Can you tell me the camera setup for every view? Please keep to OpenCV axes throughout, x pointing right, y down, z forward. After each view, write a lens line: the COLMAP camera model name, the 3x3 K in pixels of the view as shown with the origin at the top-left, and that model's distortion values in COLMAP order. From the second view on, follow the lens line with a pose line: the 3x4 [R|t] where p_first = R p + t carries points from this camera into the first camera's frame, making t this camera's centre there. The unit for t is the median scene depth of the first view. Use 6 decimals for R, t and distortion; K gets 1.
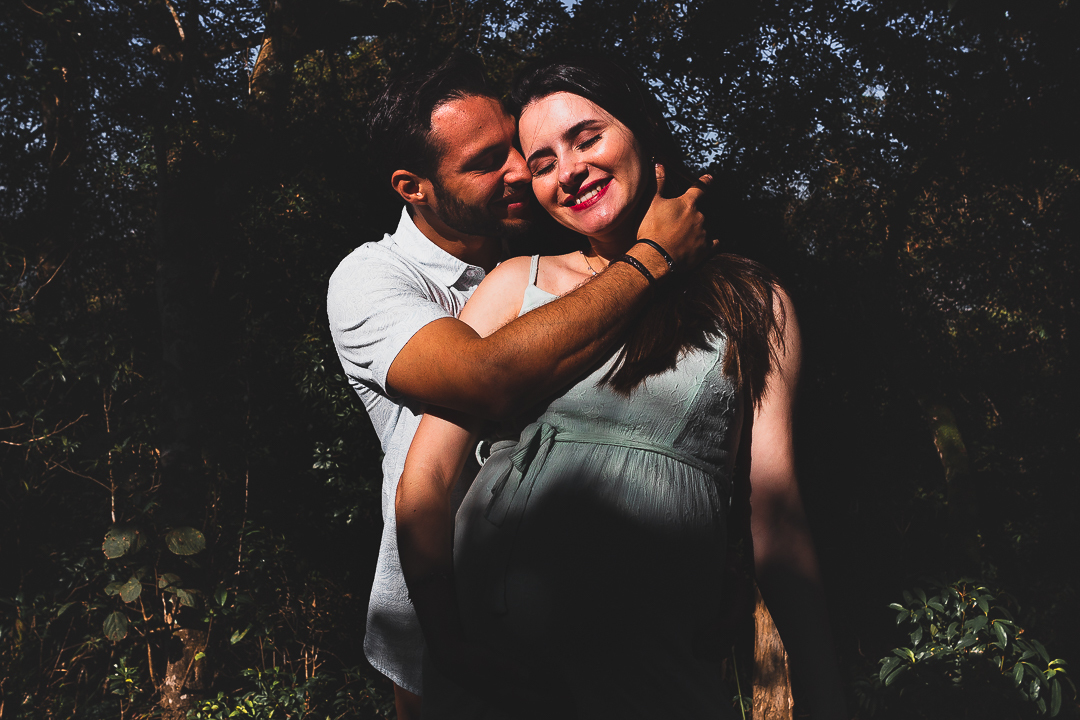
lens RADIAL K [[1160.6, 0, 524.3], [0, 1160.6, 355.4], [0, 0, 1]] dist [0.011362, 0.043081]
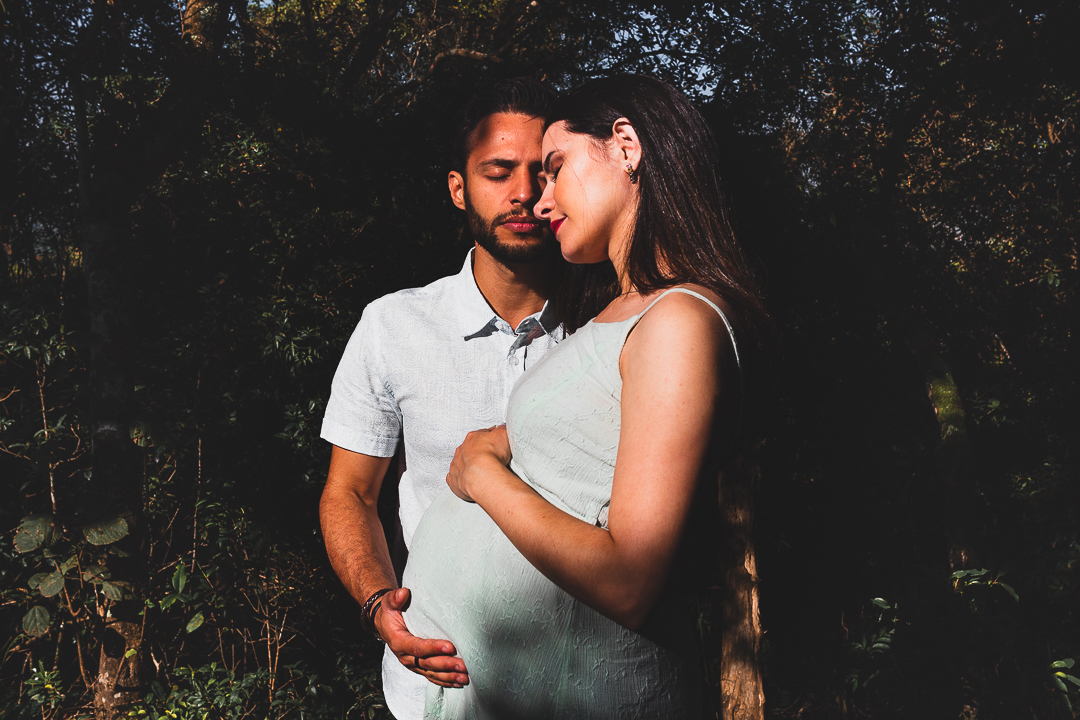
lens RADIAL K [[1151.6, 0, 540.0], [0, 1151.6, 360.0], [0, 0, 1]] dist [-0.000689, -0.009090]
pose [[0.999730, -0.023208, 0.000989, 0.050891], [0.023113, 0.998071, 0.057612, -0.019880], [-0.002324, -0.057573, 0.998339, 0.095293]]
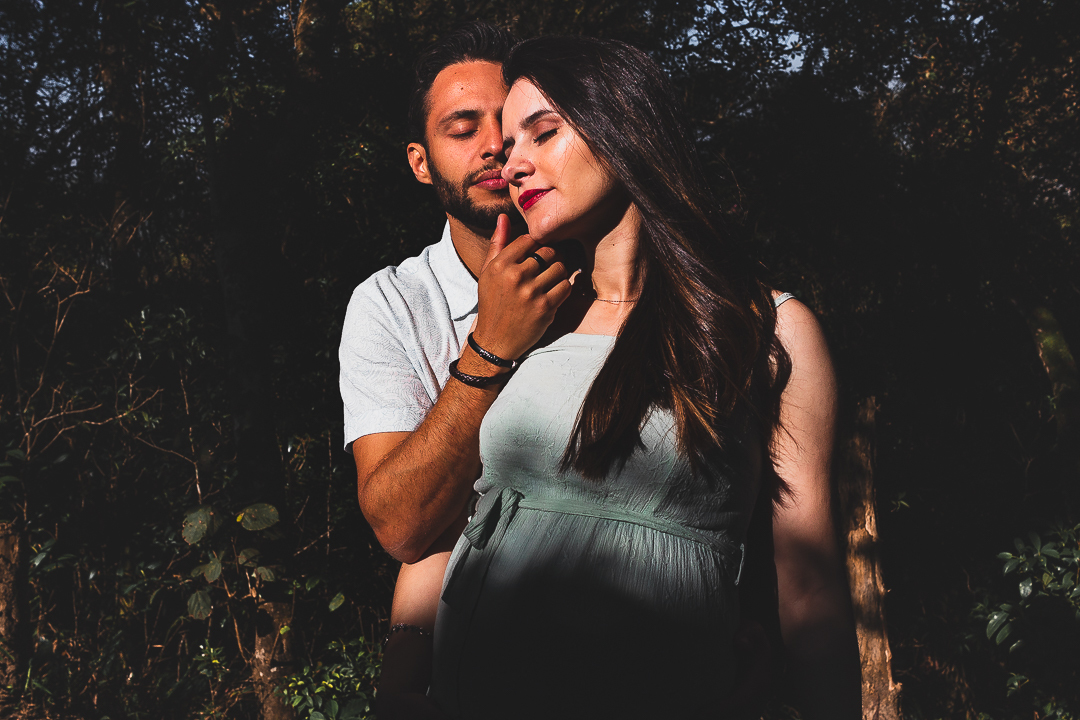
lens RADIAL K [[1159.2, 0, 540.0], [0, 1159.2, 360.0], [0, 0, 1]] dist [-0.015338, 0.036464]
pose [[0.994539, -0.068520, -0.078728, 0.031277], [0.074125, 0.994745, 0.070624, -0.024521], [0.073475, -0.076074, 0.994391, 0.048694]]
